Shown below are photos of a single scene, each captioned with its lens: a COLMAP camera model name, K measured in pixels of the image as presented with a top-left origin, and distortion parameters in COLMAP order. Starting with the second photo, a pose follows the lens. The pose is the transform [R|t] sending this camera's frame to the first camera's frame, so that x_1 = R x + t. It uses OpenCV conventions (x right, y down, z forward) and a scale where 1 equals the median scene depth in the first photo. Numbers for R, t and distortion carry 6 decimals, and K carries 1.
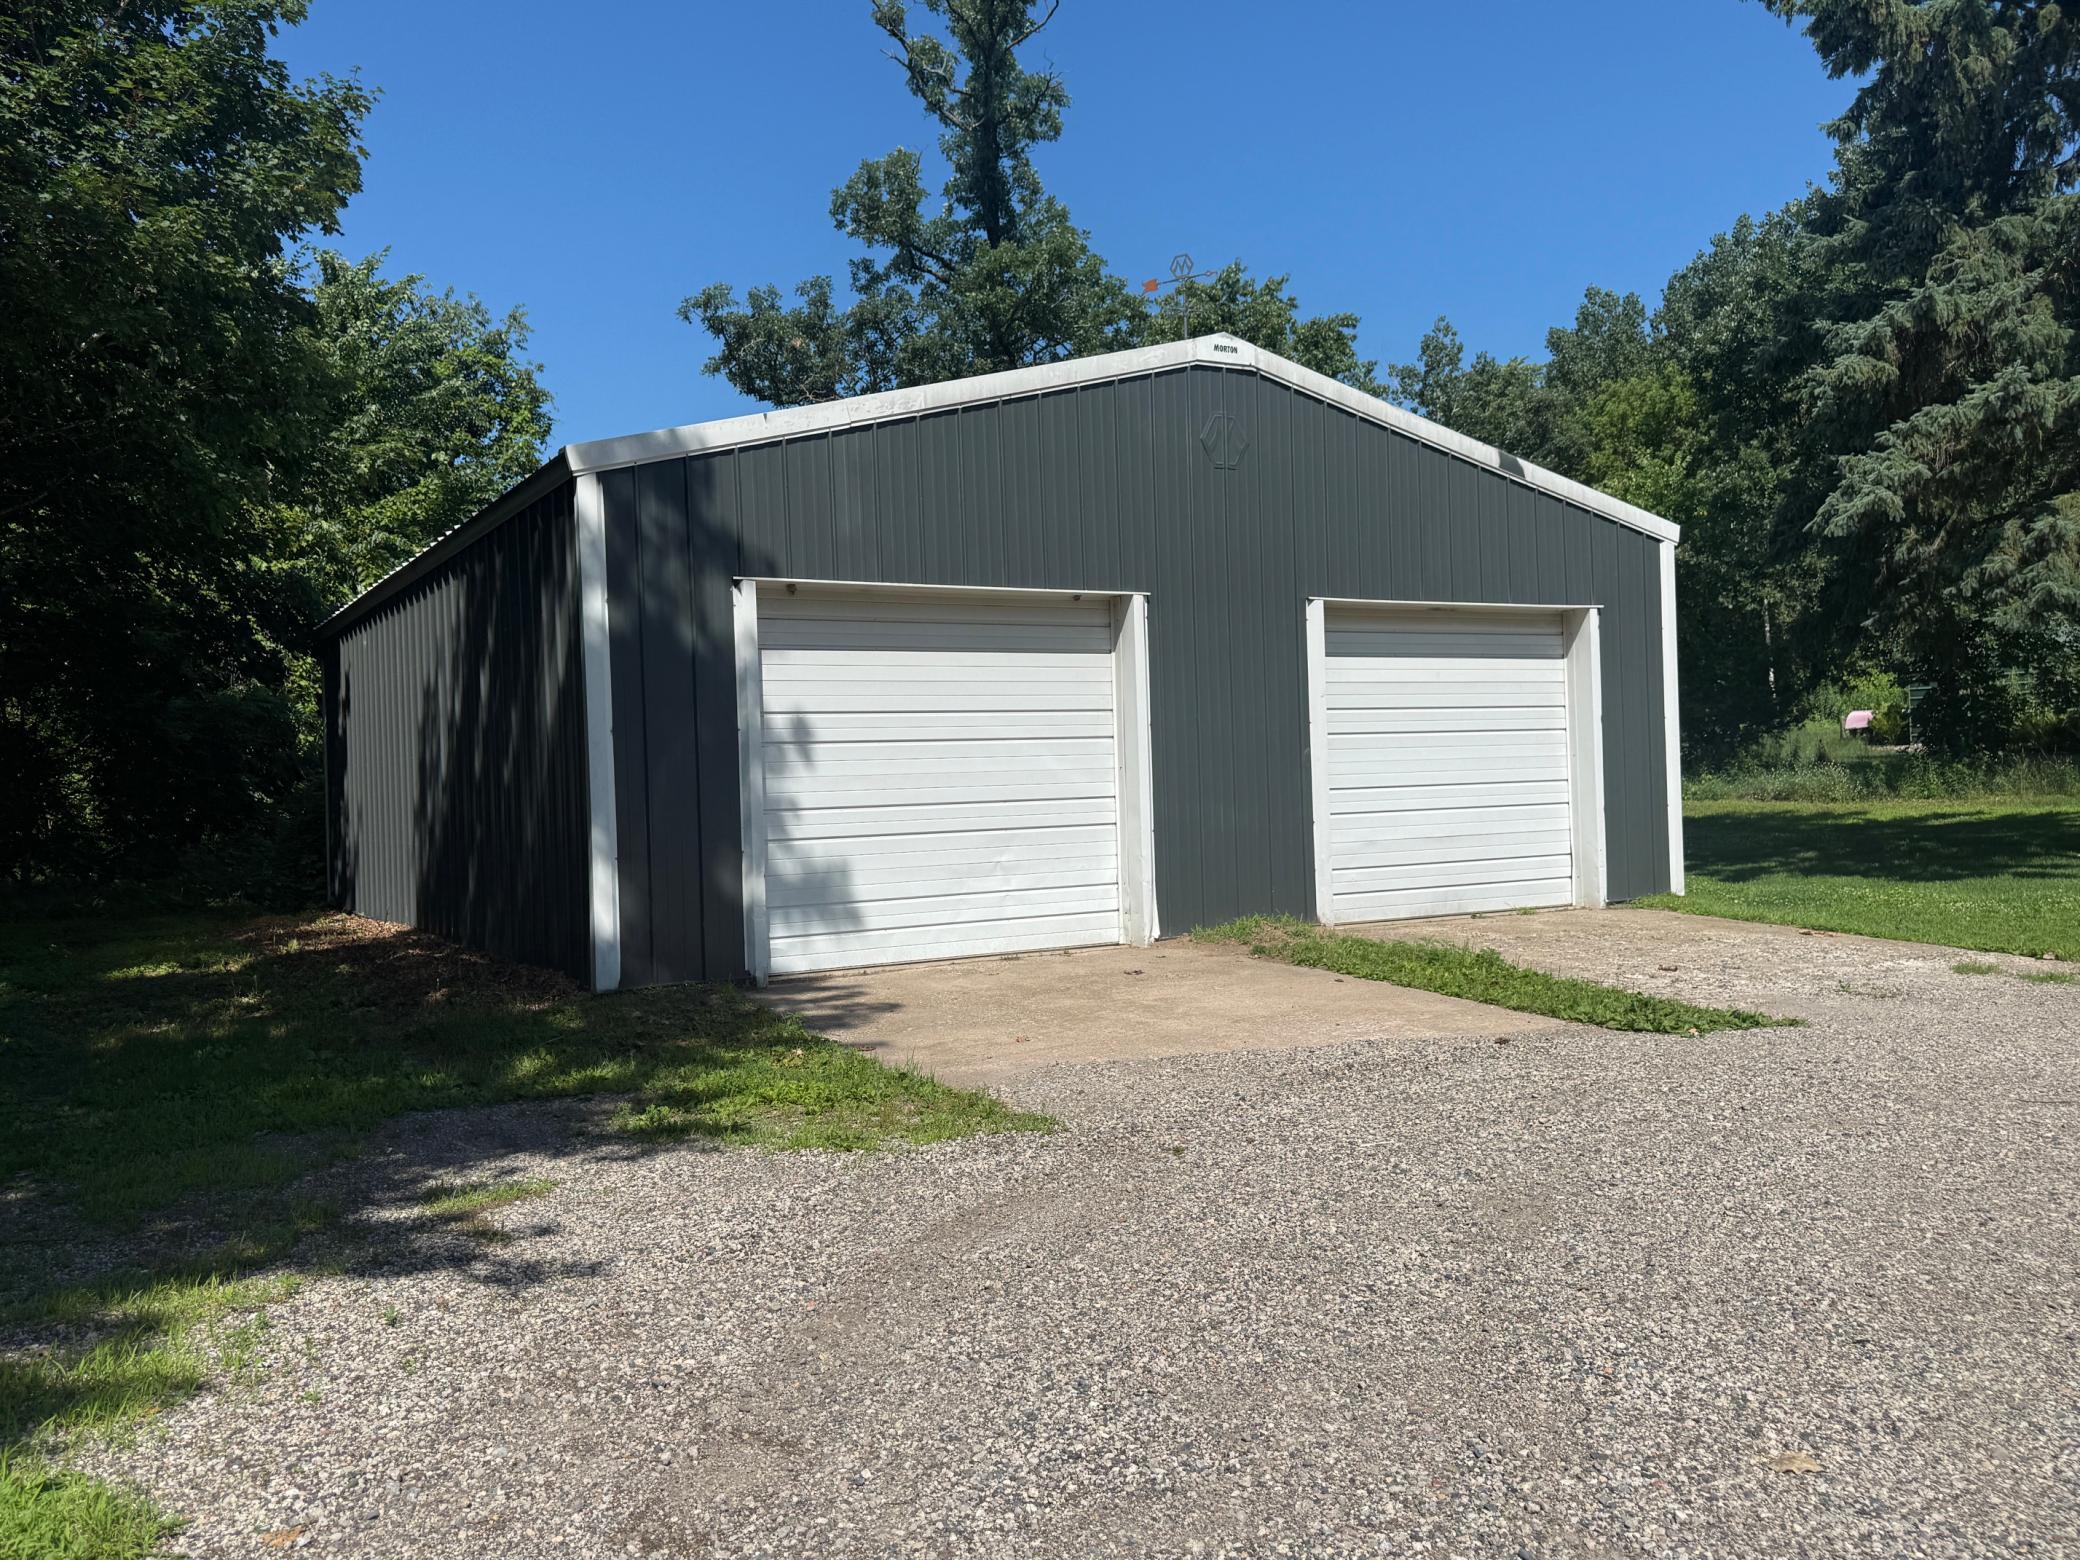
lens RADIAL K [[1566.8, 0, 1040.0], [0, 1566.8, 780.0], [0, 0, 1]] dist [0.075396, -0.080602]
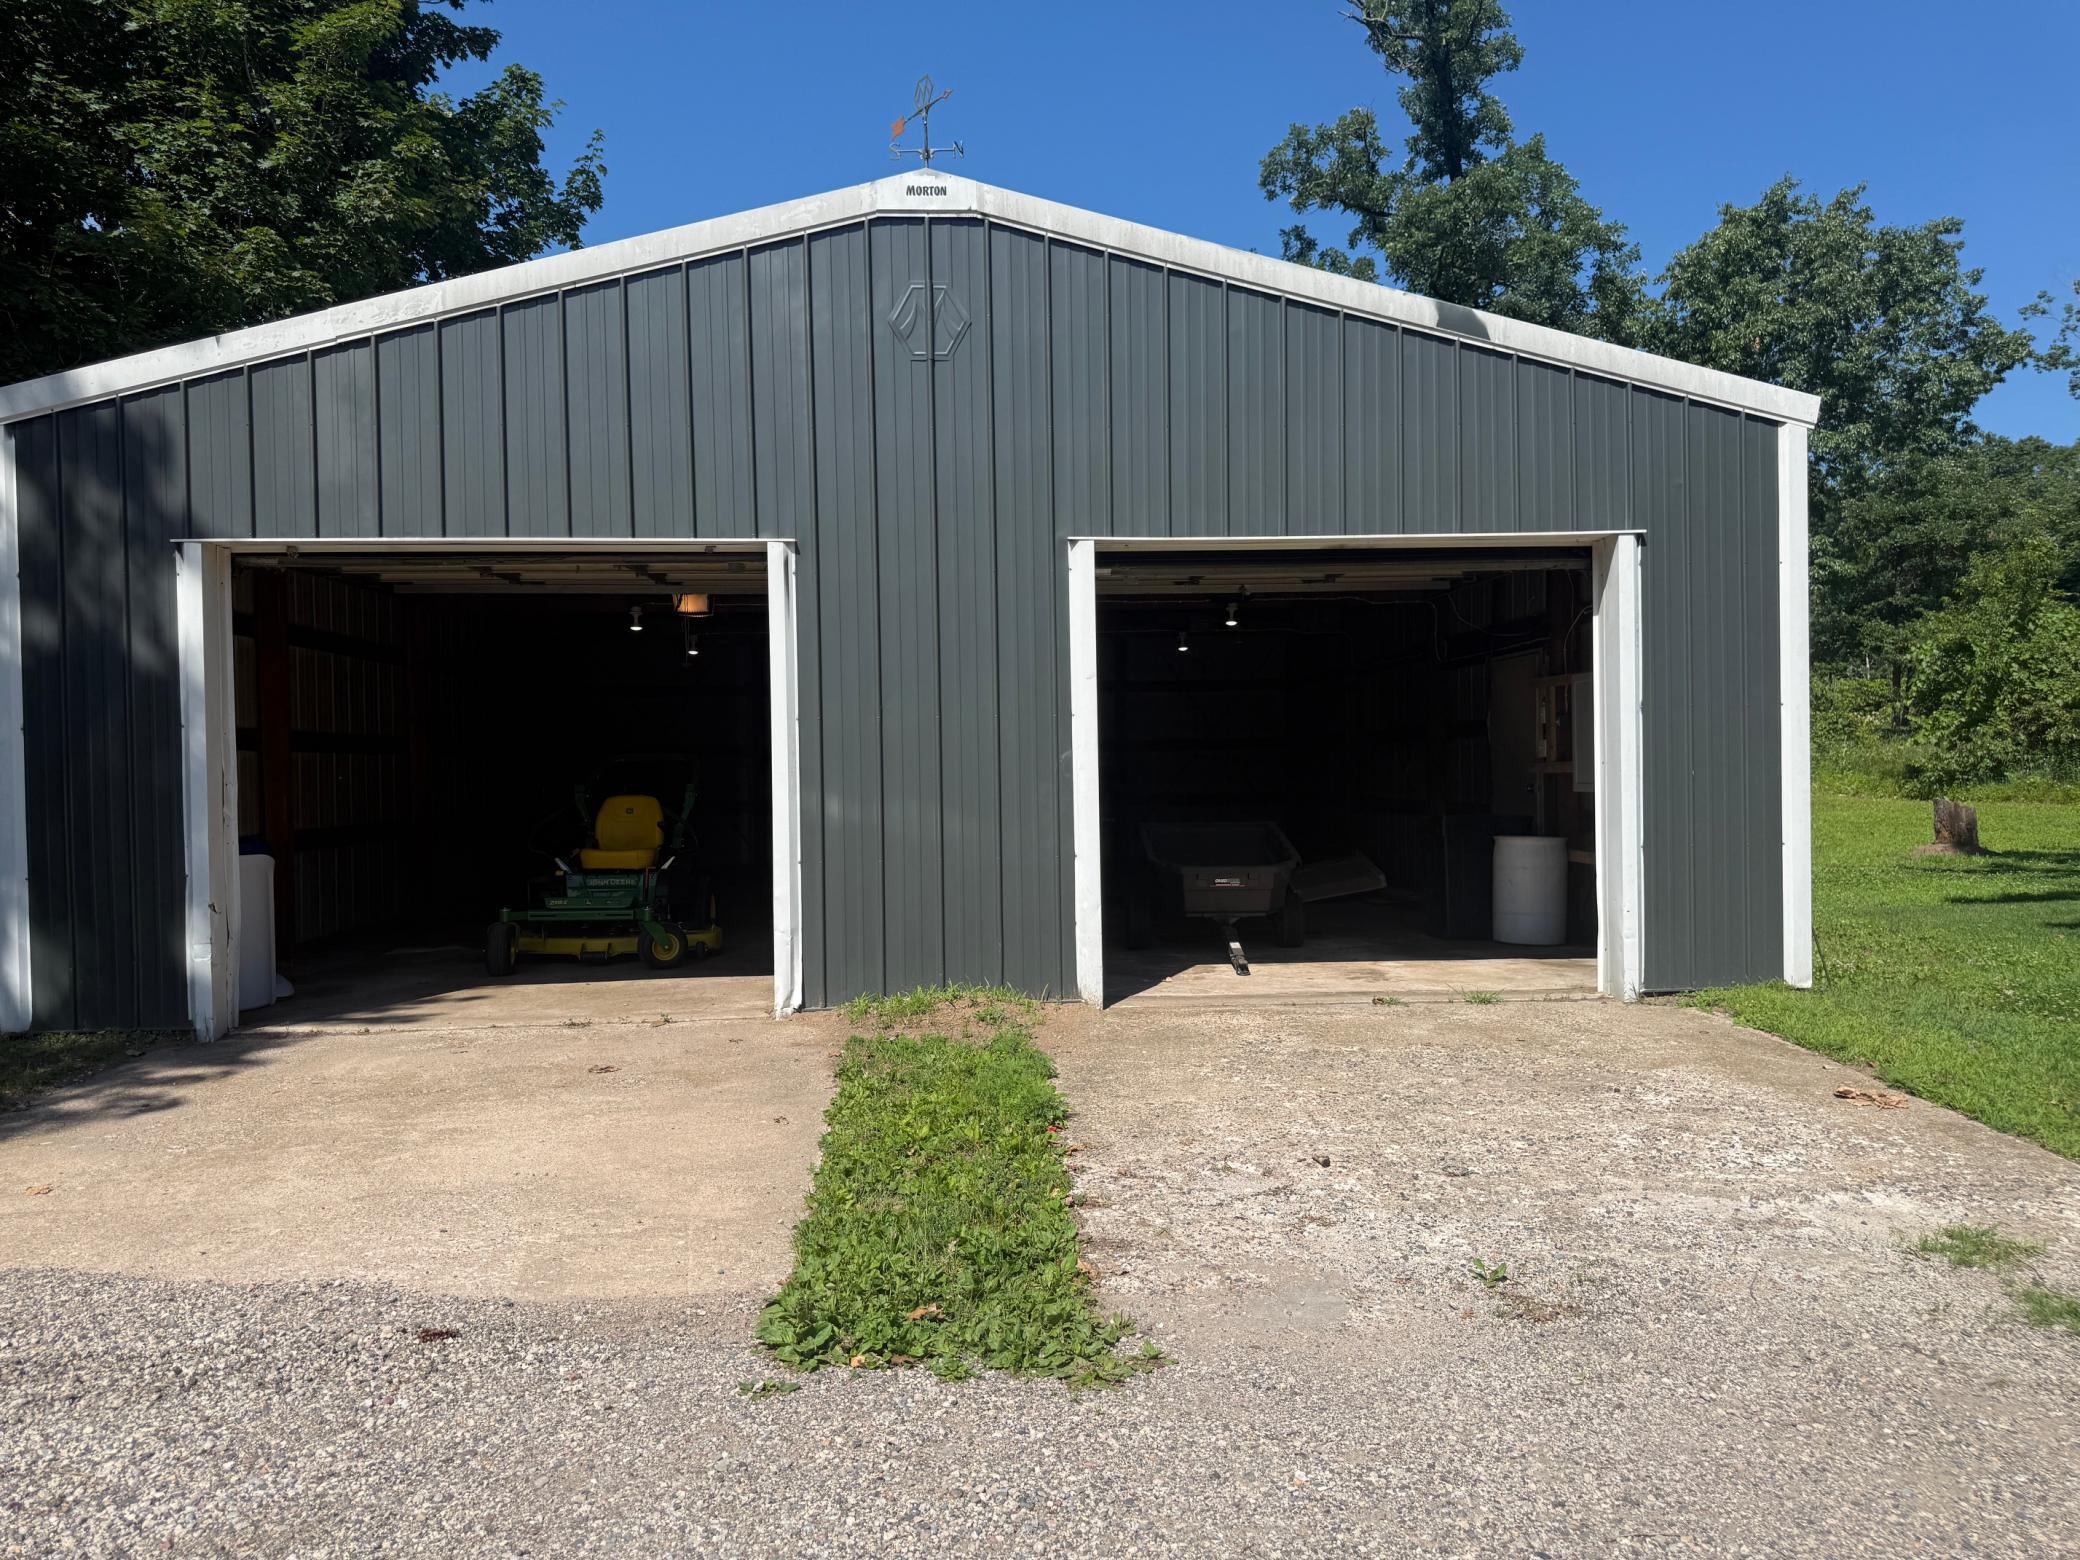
lens RADIAL K [[1394.1, 0, 1040.2], [0, 1394.1, 794.9], [0, 0, 1]] dist [0.017604, 0.001323]
pose [[0.905367, 0.029554, -0.423600, 0.365885], [-0.013195, 0.999051, 0.041501, -0.022632], [0.424425, -0.031984, 0.904898, 0.365441]]
